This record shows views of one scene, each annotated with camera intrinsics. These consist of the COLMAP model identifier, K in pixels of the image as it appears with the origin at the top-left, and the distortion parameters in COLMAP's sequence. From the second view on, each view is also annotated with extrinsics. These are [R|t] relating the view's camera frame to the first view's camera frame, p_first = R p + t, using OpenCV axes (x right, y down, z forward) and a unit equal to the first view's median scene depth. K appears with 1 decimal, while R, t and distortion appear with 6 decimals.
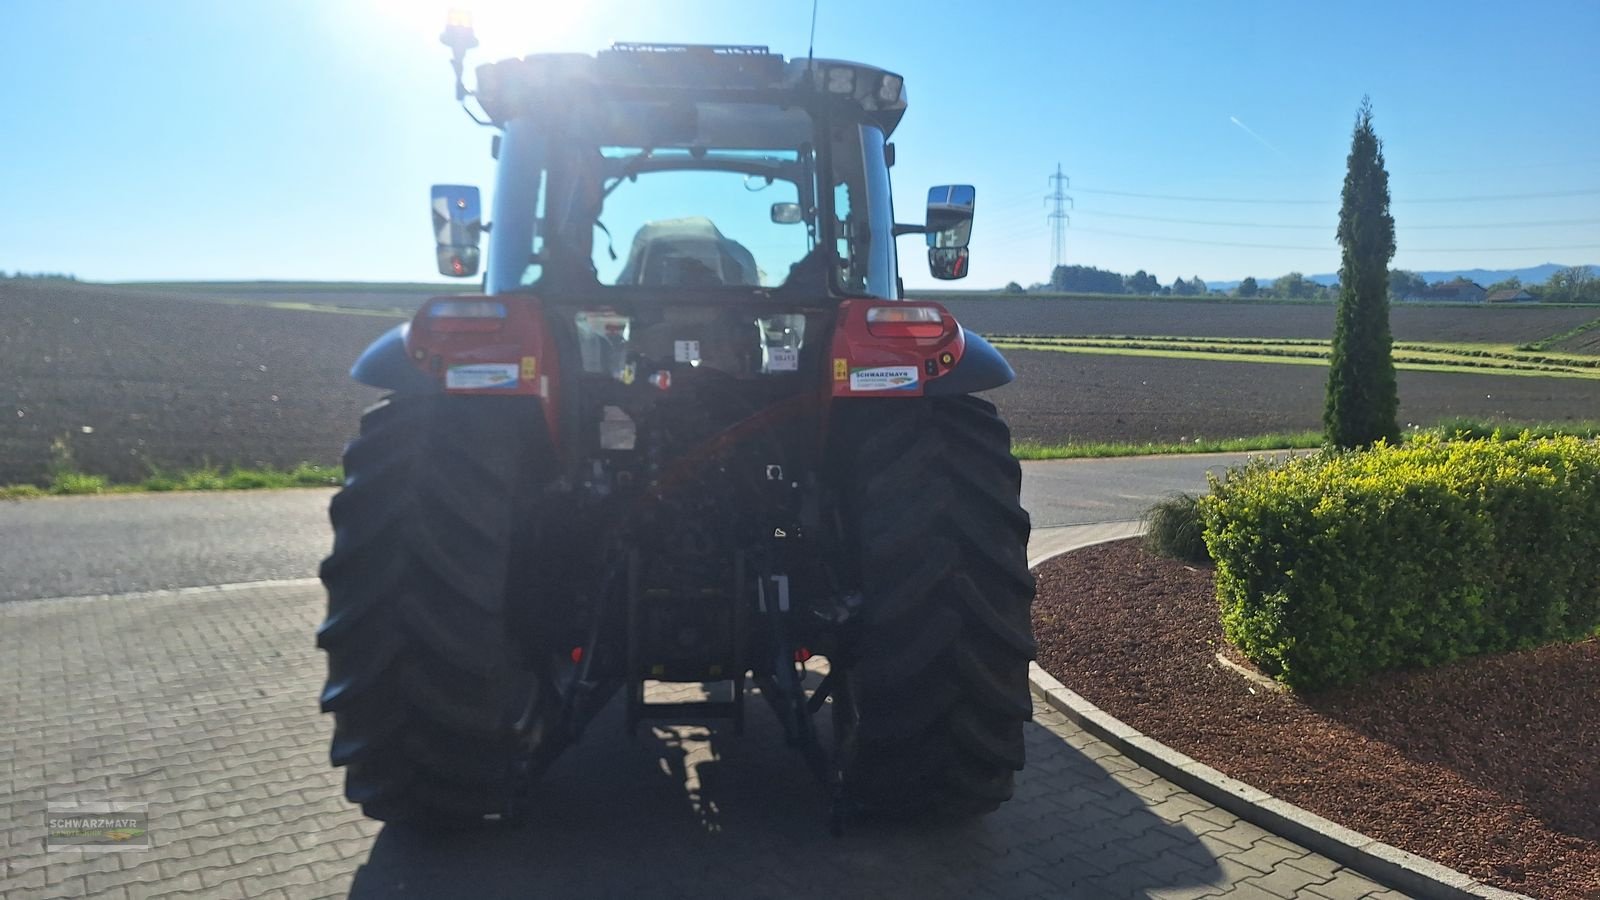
lens RADIAL K [[1098.9, 0, 791.3], [0, 1098.9, 439.3], [0, 0, 1]] dist [0.044349, -0.017833]
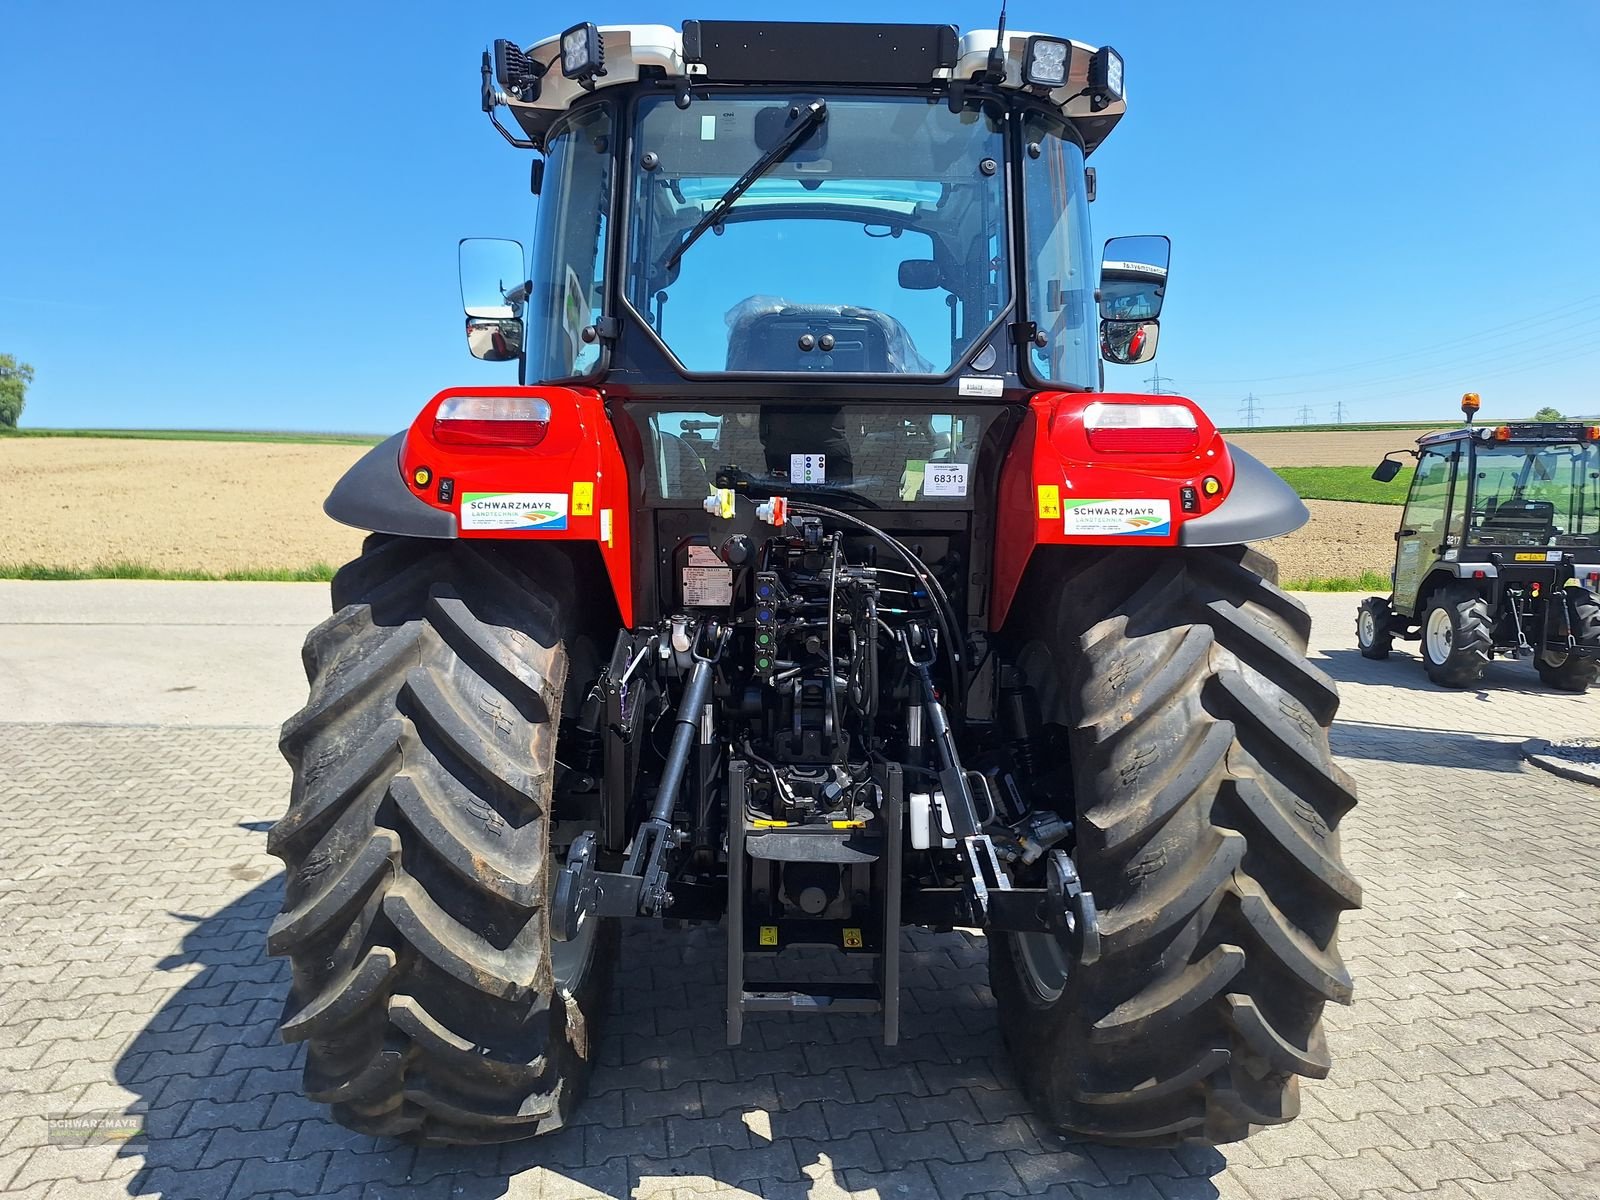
lens RADIAL K [[1110.8, 0, 801.1], [0, 1110.8, 601.7], [0, 0, 1]] dist [0.038316, -0.031694]
pose [[0.999076, 0.011936, -0.041282, -0.071137], [-0.009140, 0.997692, 0.067285, -0.044568], [0.041990, -0.066846, 0.996879, 0.301195]]
